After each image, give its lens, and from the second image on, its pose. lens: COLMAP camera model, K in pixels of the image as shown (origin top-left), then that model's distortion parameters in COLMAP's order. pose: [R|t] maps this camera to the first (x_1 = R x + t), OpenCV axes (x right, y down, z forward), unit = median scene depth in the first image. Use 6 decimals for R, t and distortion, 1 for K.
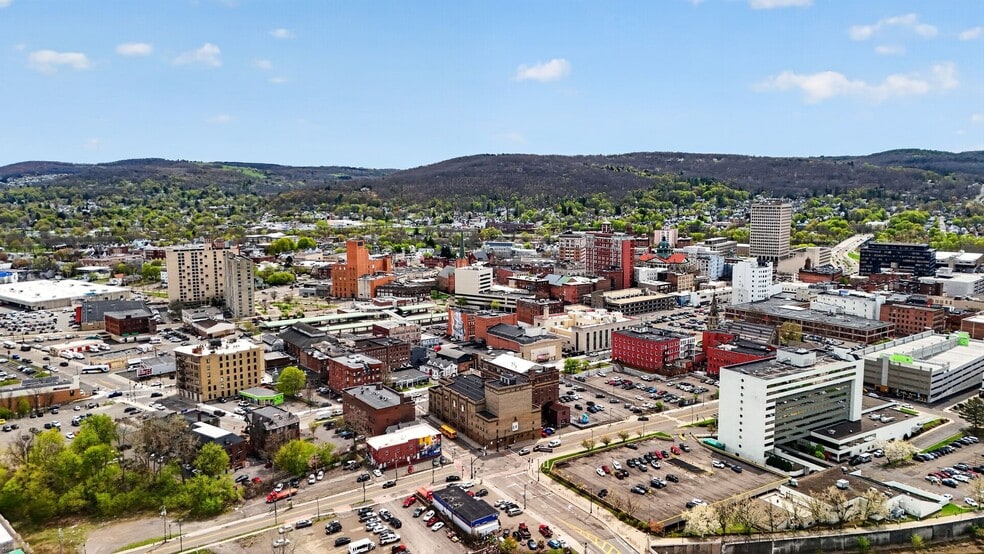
lens RADIAL K [[716.7, 0, 488.3], [0, 716.7, 272.6], [0, 0, 1]] dist [0.090255, -0.103803]
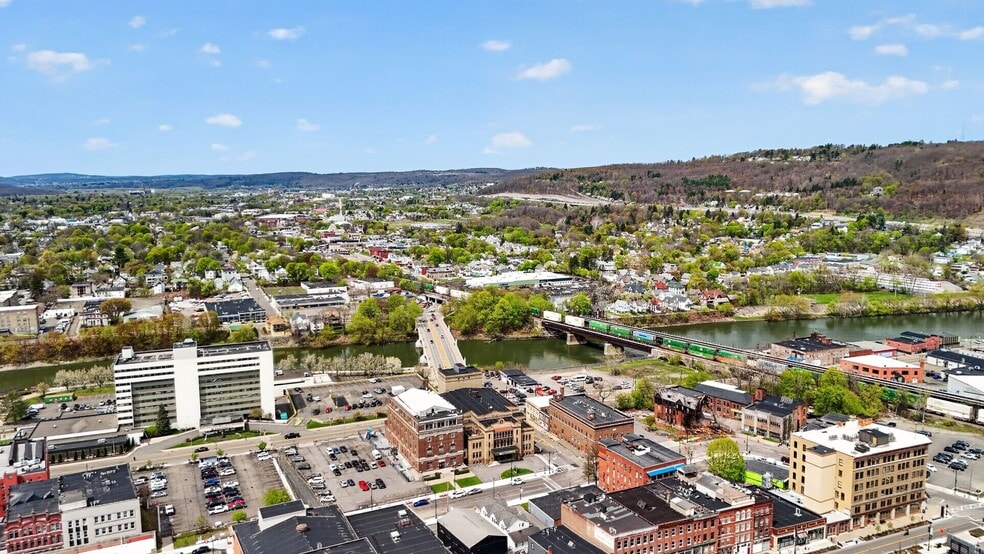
lens RADIAL K [[716.7, 0, 489.2], [0, 716.7, 268.0], [0, 0, 1]] dist [0.090255, -0.103803]
pose [[-0.984113, -0.008666, 0.177331, -0.185987], [0.036235, 0.967982, 0.248392, -0.237250], [-0.173805, 0.250871, -0.952290, 1.838434]]
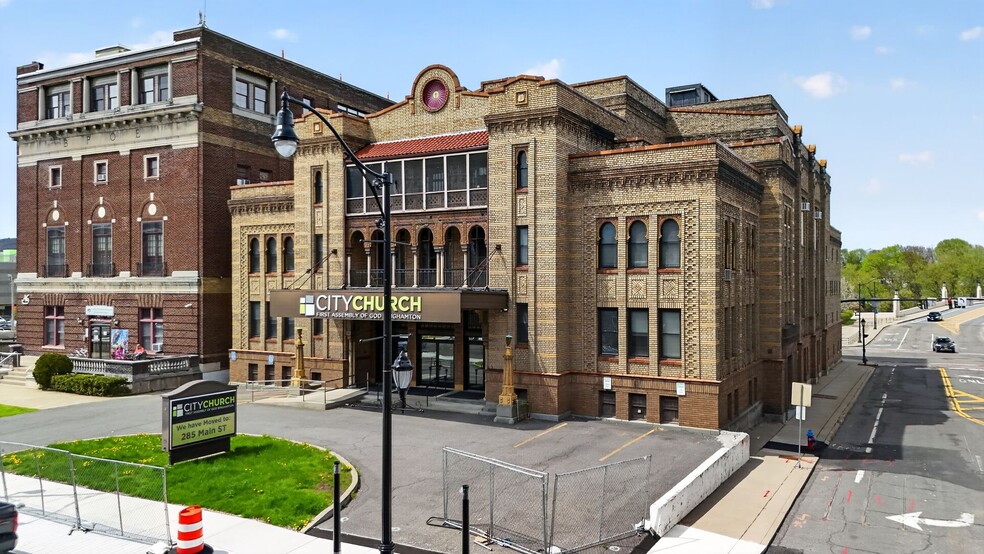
lens RADIAL K [[716.7, 0, 491.7], [0, 716.7, 280.4], [0, 0, 1]] dist [0.090255, -0.103803]
pose [[-0.464009, 0.006859, 0.885804, -0.149534], [0.117035, 0.991679, 0.053627, 0.176455], [-0.878065, 0.128554, -0.460950, 1.111749]]
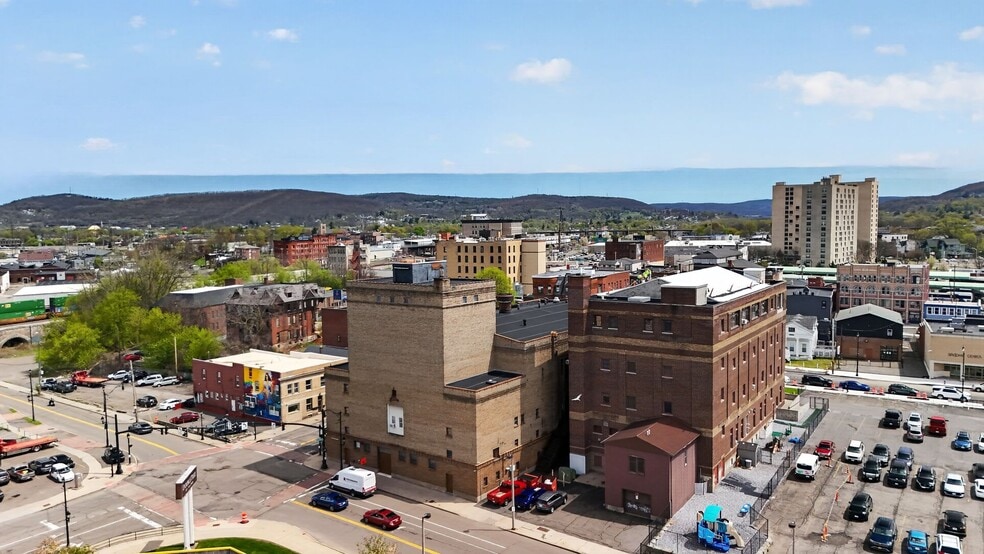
lens RADIAL K [[716.7, 0, 489.7], [0, 716.7, 280.8], [0, 0, 1]] dist [0.090255, -0.103803]
pose [[0.350893, 0.078682, -0.933104, 0.312492], [-0.107628, 0.993249, 0.043280, 0.127628], [0.930210, 0.085242, 0.356993, 0.860898]]
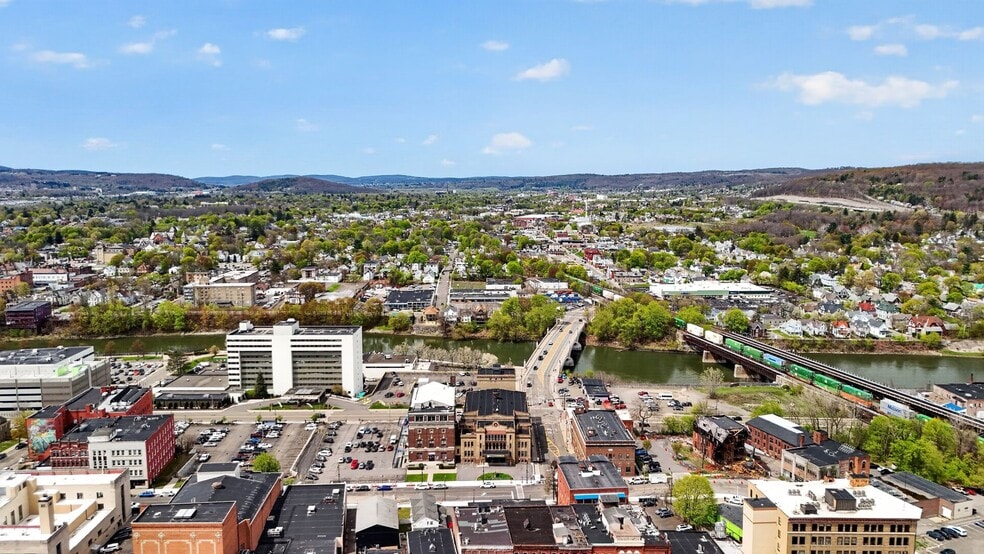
lens RADIAL K [[716.7, 0, 490.3], [0, 716.7, 275.7], [0, 0, 1]] dist [0.090255, -0.103803]
pose [[-0.837987, -0.064871, 0.541821, -0.498179], [0.076705, 0.969048, 0.234654, -0.220891], [-0.540273, 0.238198, -0.807073, 1.719975]]
